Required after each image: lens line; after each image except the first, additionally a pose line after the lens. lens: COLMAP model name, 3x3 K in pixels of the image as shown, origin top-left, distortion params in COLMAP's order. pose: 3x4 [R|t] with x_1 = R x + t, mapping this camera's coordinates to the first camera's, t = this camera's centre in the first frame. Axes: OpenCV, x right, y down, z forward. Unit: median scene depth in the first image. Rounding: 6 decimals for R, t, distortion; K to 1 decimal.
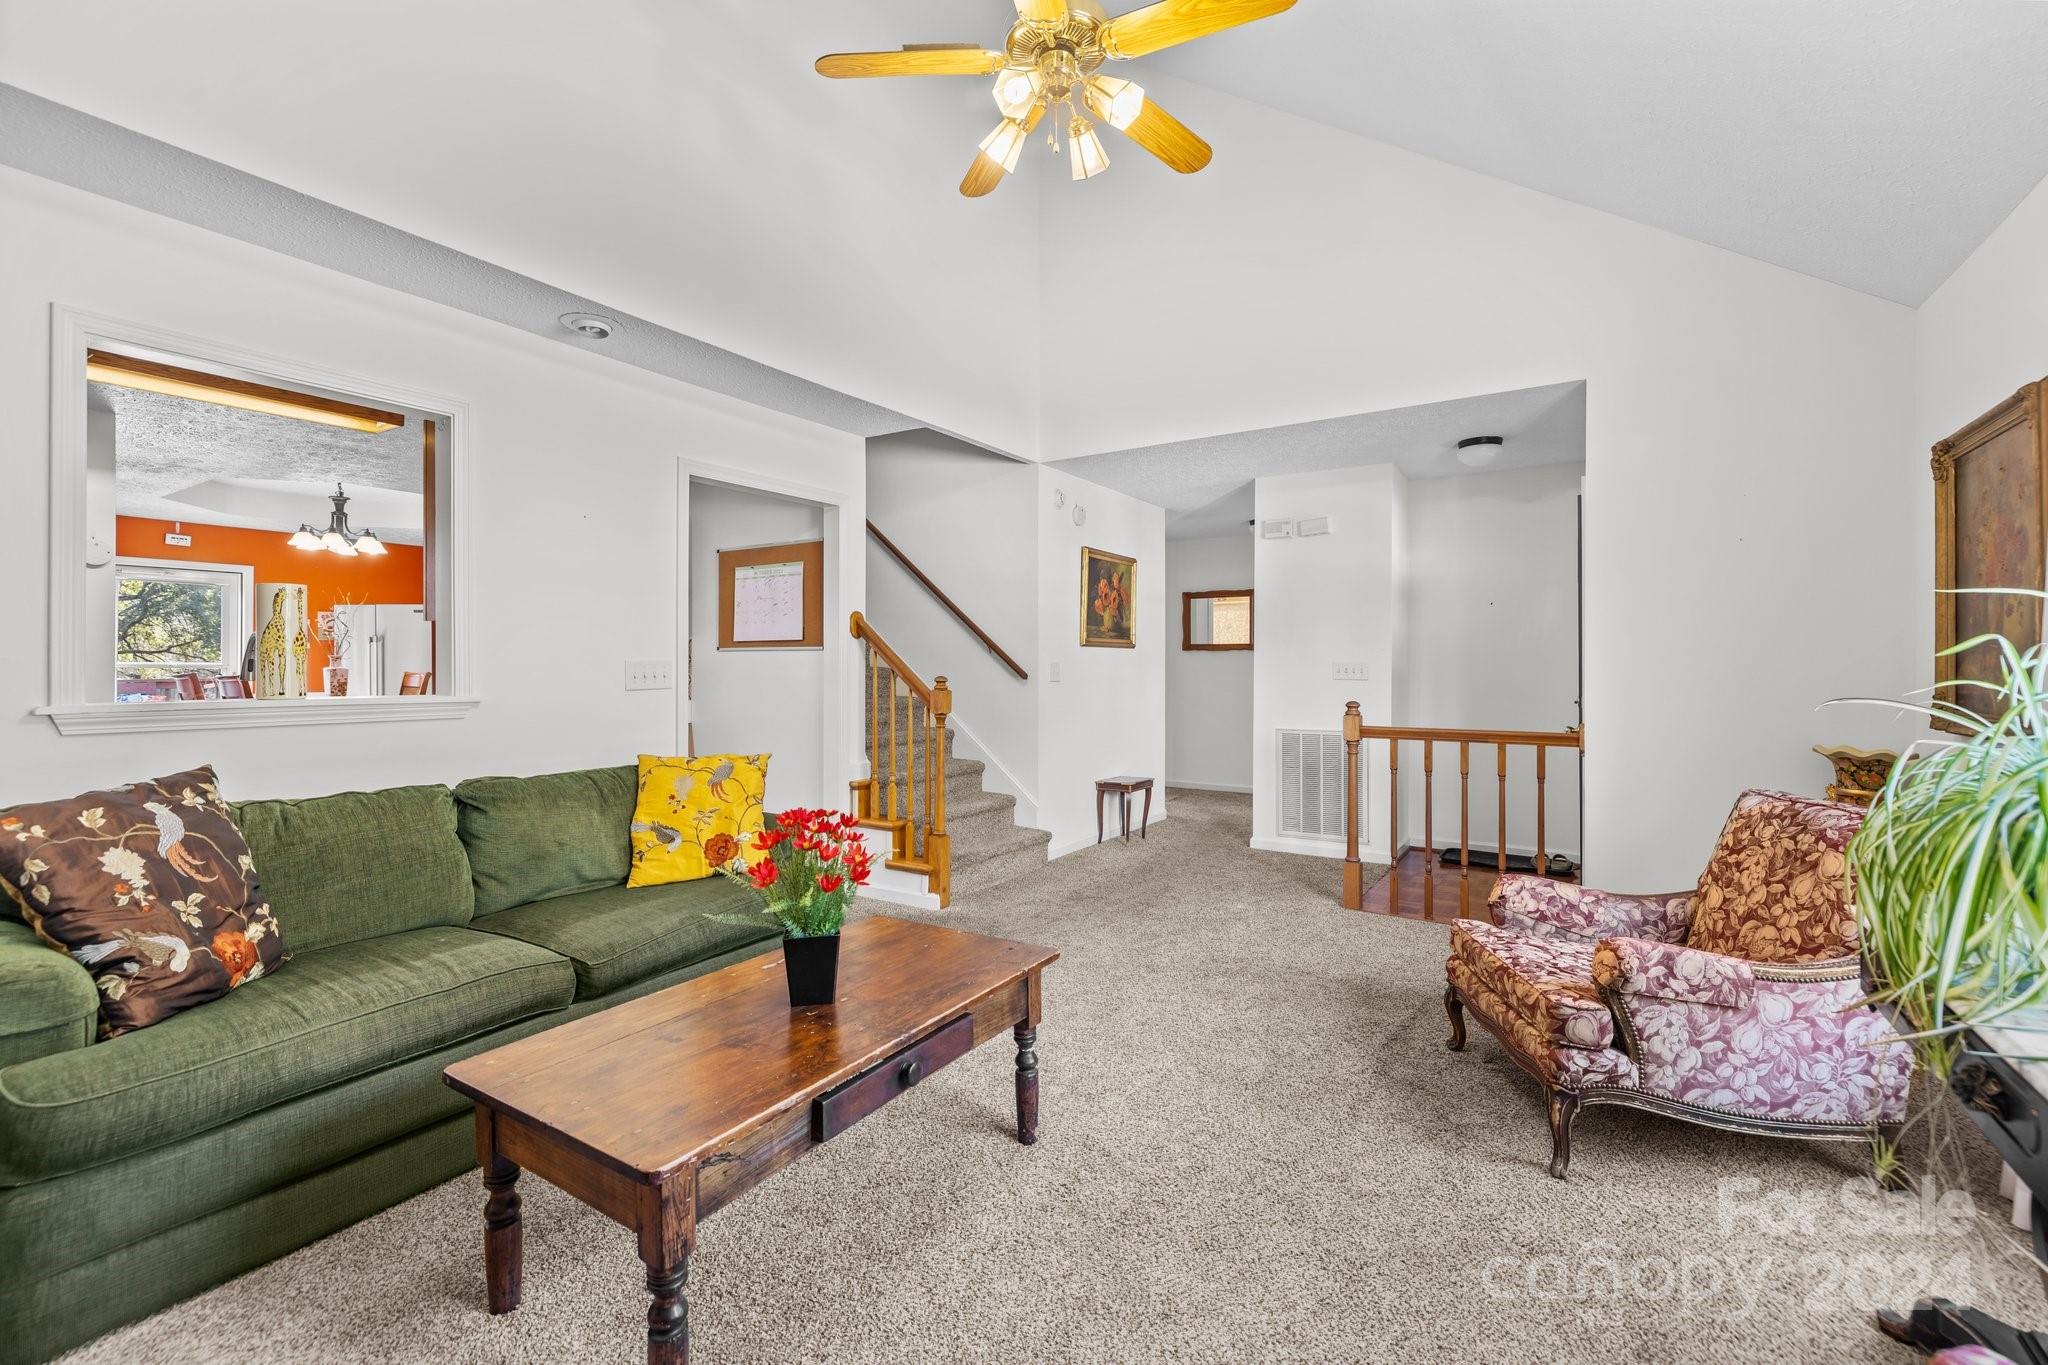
lens RADIAL K [[873.1, 0, 1022.7], [0, 873.1, 669.4], [0, 0, 1]] dist [0.000809, -0.000049]
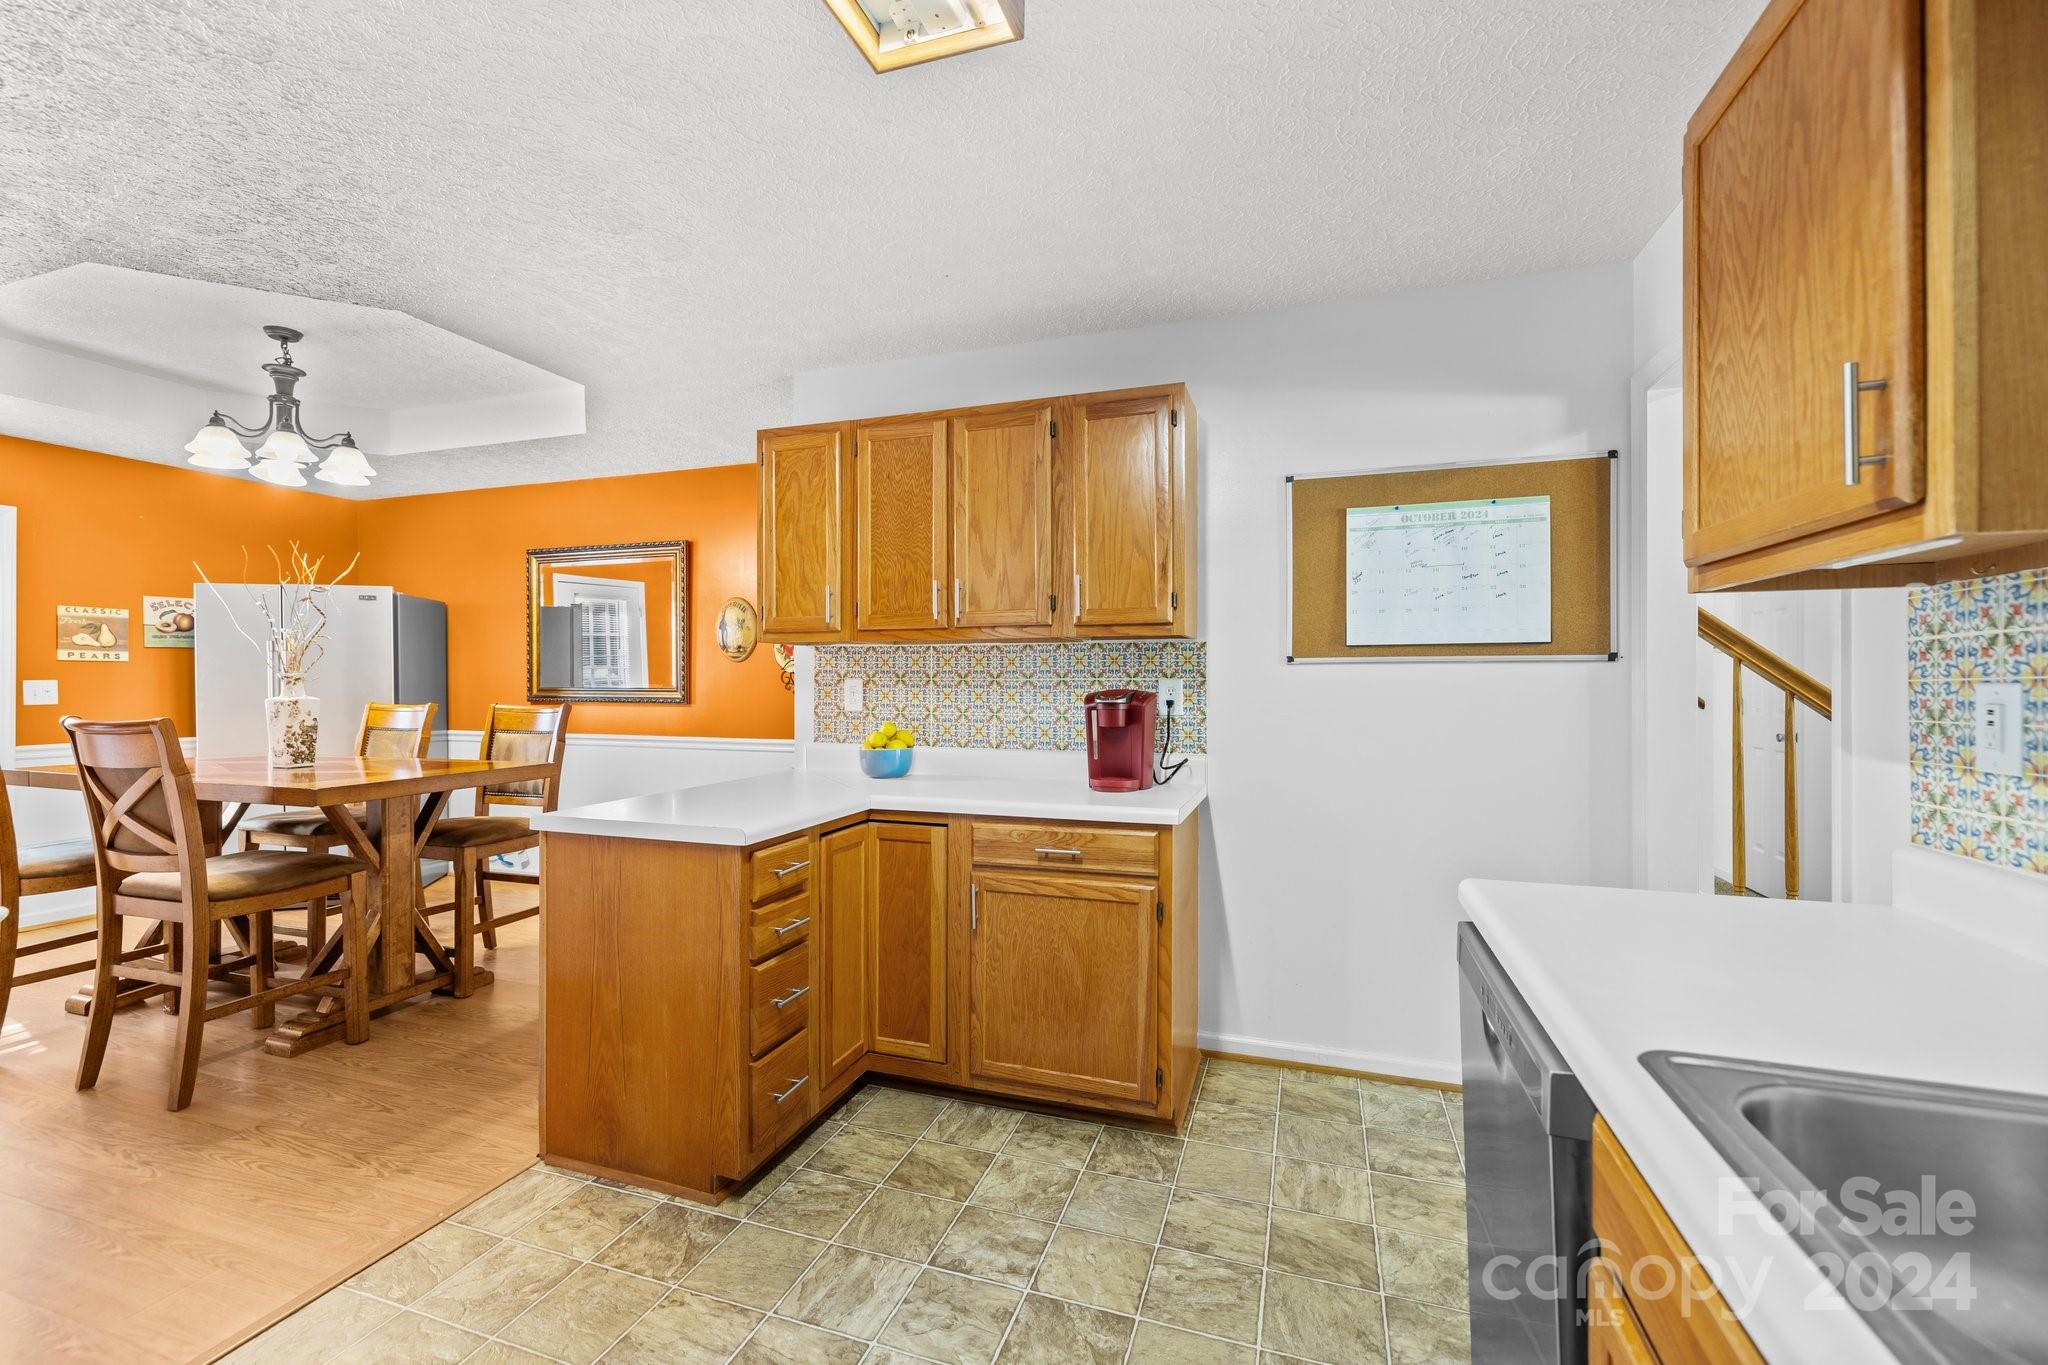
lens RADIAL K [[861.8, 0, 1024.0], [0, 861.8, 682.5], [0, 0, 1]] dist [0.001157, 0.000102]
pose [[0.968370, -0.006713, 0.249428, -0.648645], [0.007462, 0.999970, -0.002059, -0.009808], [-0.249407, 0.003856, 0.968391, 0.531031]]
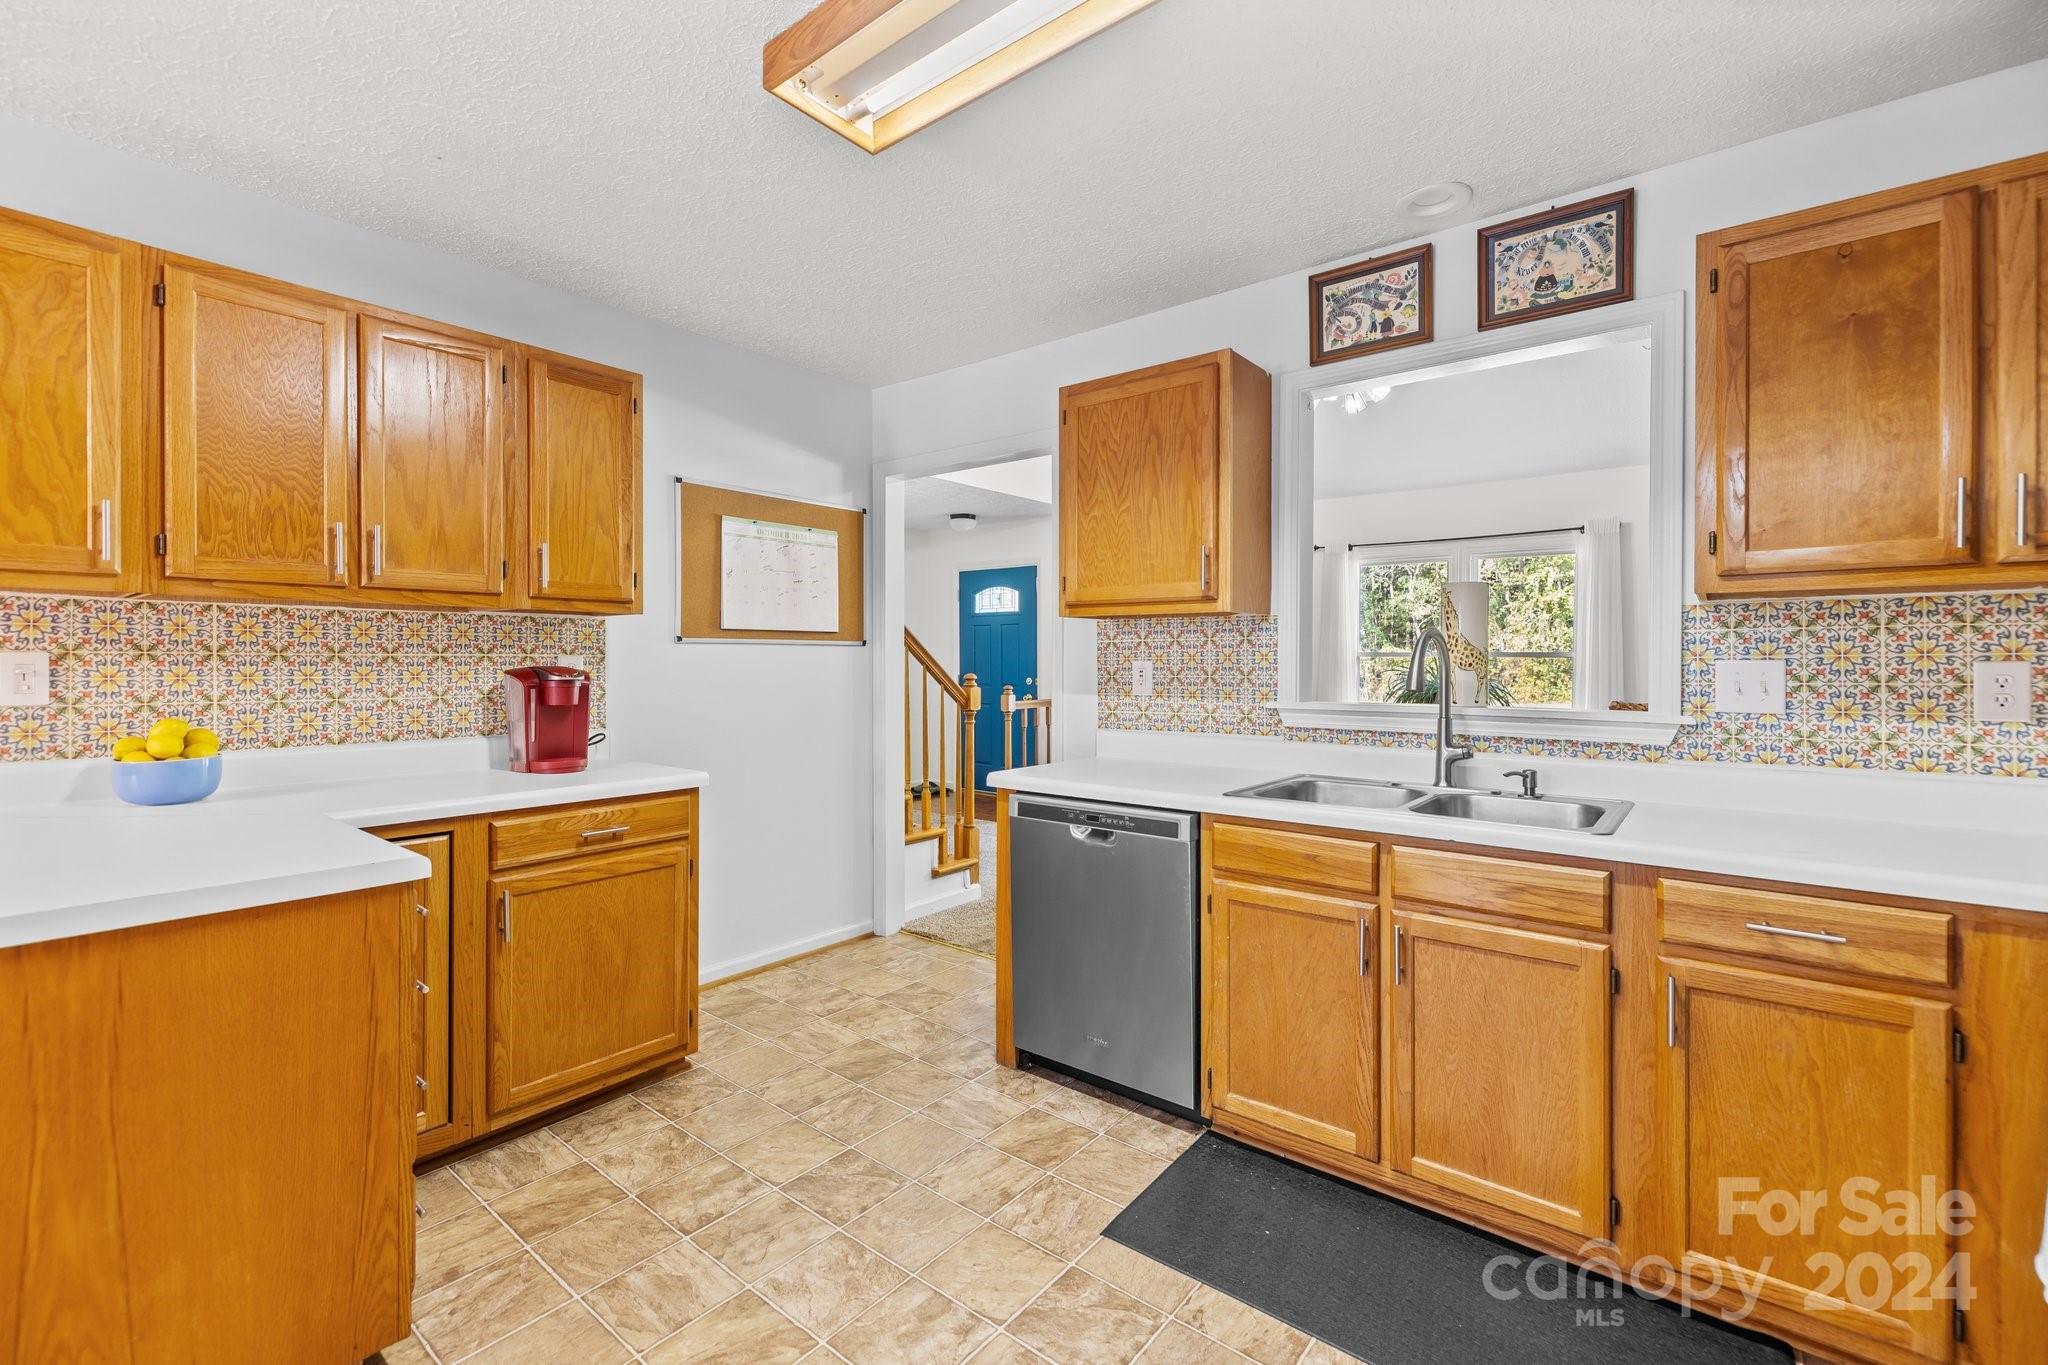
lens RADIAL K [[880.4, 0, 995.5], [0, 880.4, 662.0], [0, 0, 1]] dist [-0.001867, -0.000174]
pose [[0.110319, -0.008651, 0.993859, -0.950126], [0.002586, 0.999961, 0.008417, -0.012375], [-0.993893, 0.001641, 0.110337, 0.719415]]
